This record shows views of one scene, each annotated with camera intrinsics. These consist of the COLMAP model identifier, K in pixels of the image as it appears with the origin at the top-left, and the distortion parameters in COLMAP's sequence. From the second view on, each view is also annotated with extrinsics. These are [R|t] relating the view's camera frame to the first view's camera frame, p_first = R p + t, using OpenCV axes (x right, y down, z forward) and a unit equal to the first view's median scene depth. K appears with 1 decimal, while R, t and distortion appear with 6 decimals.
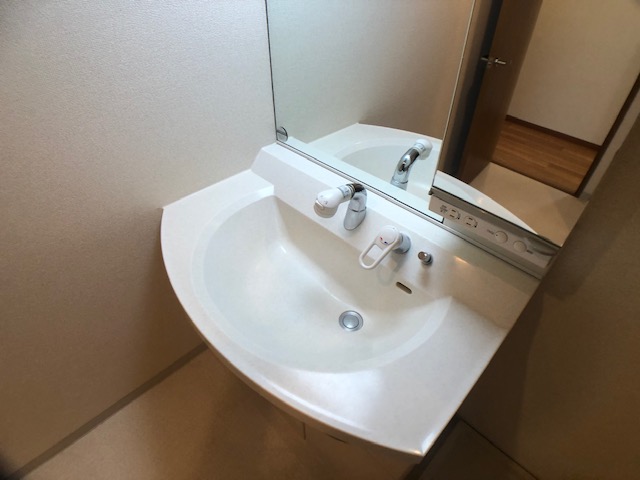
lens RADIAL K [[335.0, 0, 320.0], [0, 335.0, 240.0], [0, 0, 1]] dist [-0.074315, 0.001382]
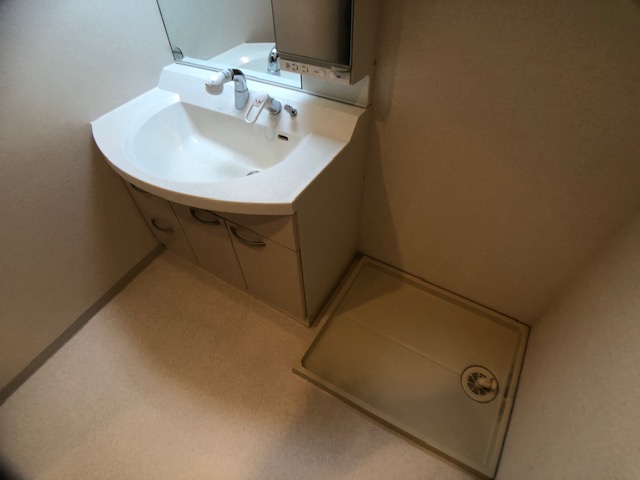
lens RADIAL K [[335.0, 0, 320.0], [0, 335.0, 240.0], [0, 0, 1]] dist [-0.074315, 0.001382]
pose [[0.967403, -0.203986, 0.150072, 0.095610], [0.183863, 0.973261, 0.137684, 0.363820], [-0.174145, -0.105603, 0.979041, -0.409399]]
